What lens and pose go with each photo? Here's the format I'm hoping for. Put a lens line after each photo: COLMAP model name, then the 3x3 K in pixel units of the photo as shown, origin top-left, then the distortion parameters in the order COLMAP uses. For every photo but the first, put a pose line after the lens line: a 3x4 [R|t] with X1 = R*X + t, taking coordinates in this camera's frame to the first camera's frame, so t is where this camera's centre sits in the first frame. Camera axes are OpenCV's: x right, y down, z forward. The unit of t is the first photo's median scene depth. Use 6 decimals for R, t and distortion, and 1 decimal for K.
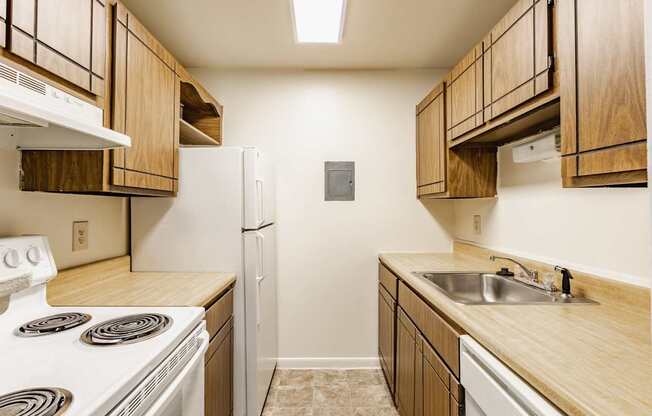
lens RADIAL K [[305.2, 0, 325.4], [0, 305.2, 206.9], [0, 0, 1]] dist [0.000703, 0.002476]
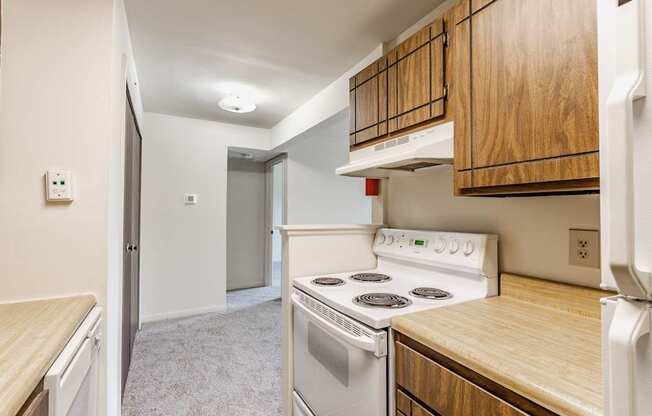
lens RADIAL K [[305.2, 0, 322.4], [0, 305.2, 209.7], [0, 0, 1]] dist [0.000703, 0.002476]
pose [[-0.888501, -0.006005, -0.458836, 0.145863], [-0.001014, 0.999938, -0.011123, 0.007471], [0.458874, -0.009418, -0.888451, 1.448367]]
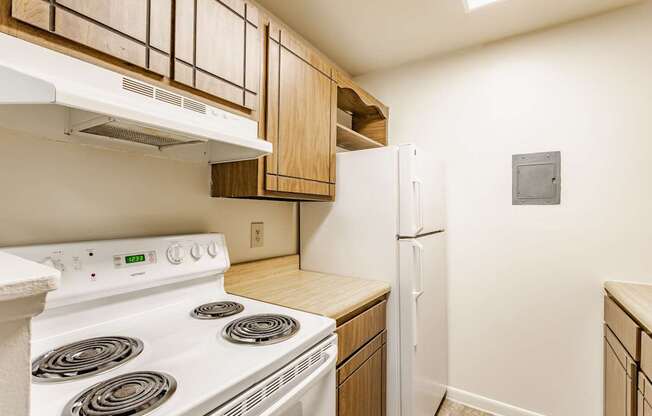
lens RADIAL K [[305.2, 0, 327.3], [0, 305.2, 209.9], [0, 0, 1]] dist [0.000703, 0.002476]
pose [[0.833581, 0.004618, -0.552378, 0.073915], [-0.008284, 0.999957, -0.004140, 0.001300], [0.552335, 0.008027, 0.833583, 0.178124]]
